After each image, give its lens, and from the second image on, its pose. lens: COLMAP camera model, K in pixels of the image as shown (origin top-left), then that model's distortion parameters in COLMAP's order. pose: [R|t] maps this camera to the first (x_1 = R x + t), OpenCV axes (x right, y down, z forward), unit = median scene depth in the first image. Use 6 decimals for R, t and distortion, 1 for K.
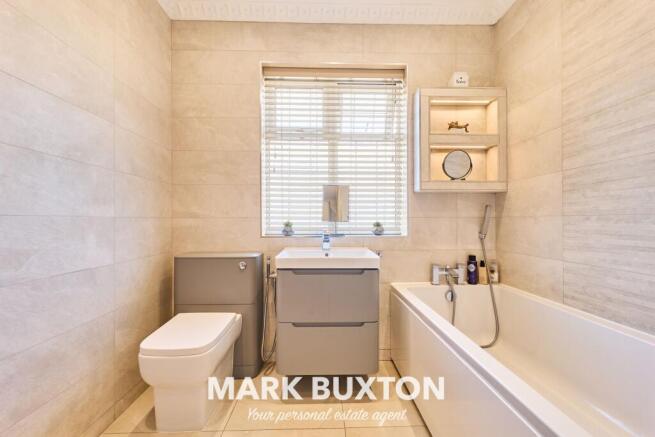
lens RADIAL K [[262.3, 0, 326.9], [0, 262.3, 220.7], [0, 0, 1]] dist [-0.000132, -0.000262]
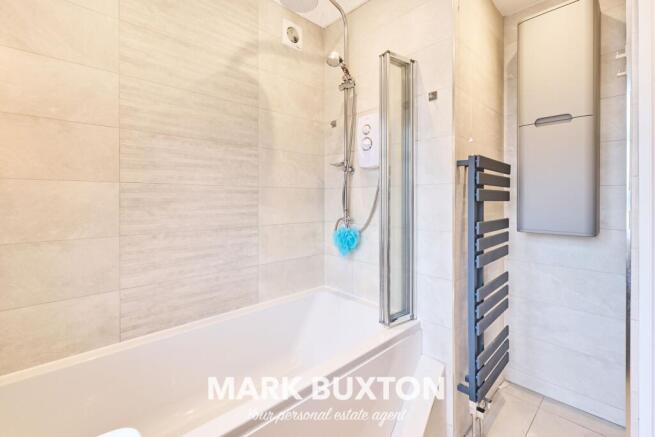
lens RADIAL K [[282.0, 0, 328.4], [0, 282.0, 200.9], [0, 0, 1]] dist [-0.000027, 0.000100]
pose [[-0.651612, -0.001930, 0.758550, -0.231397], [0.005353, 0.999960, 0.007143, -0.146364], [-0.758534, 0.008715, -0.651575, 1.185374]]
